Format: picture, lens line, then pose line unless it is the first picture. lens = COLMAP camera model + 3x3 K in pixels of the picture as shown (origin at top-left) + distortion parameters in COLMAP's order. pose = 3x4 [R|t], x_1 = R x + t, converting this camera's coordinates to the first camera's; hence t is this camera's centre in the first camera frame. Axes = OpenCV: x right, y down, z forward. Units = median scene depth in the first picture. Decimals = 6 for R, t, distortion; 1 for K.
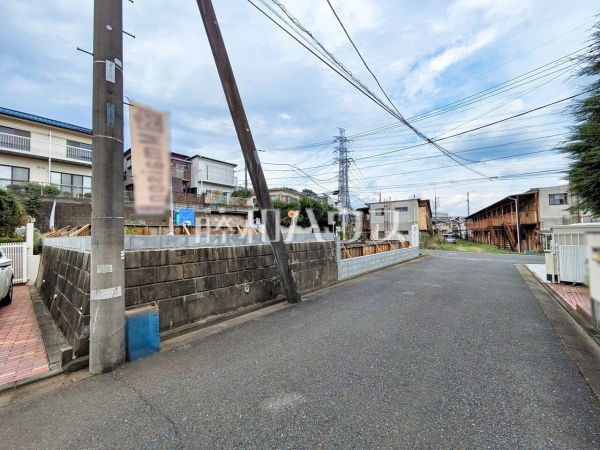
lens RADIAL K [[244.3, 0, 300.0], [0, 244.3, 225.0], [0, 0, 1]] dist [0.001438, 0.000225]
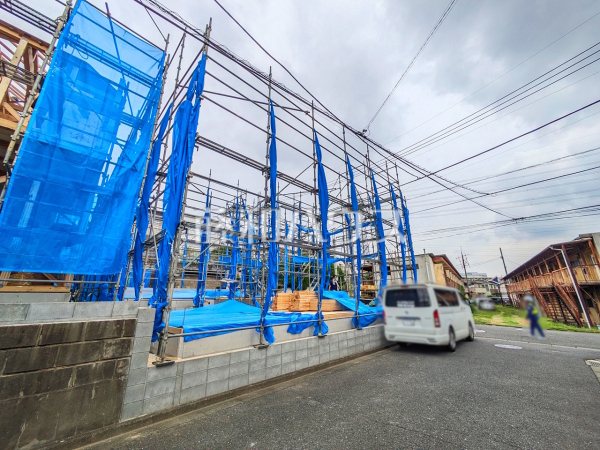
lens RADIAL K [[238.1, 0, 301.3], [0, 238.1, 224.6], [0, 0, 1]] dist [0.000261, 0.000107]
pose [[0.993611, -0.033256, -0.107849, 0.156210], [0.004364, 0.966209, -0.257724, 0.002823], [0.112776, 0.255607, 0.960181, 0.173064]]
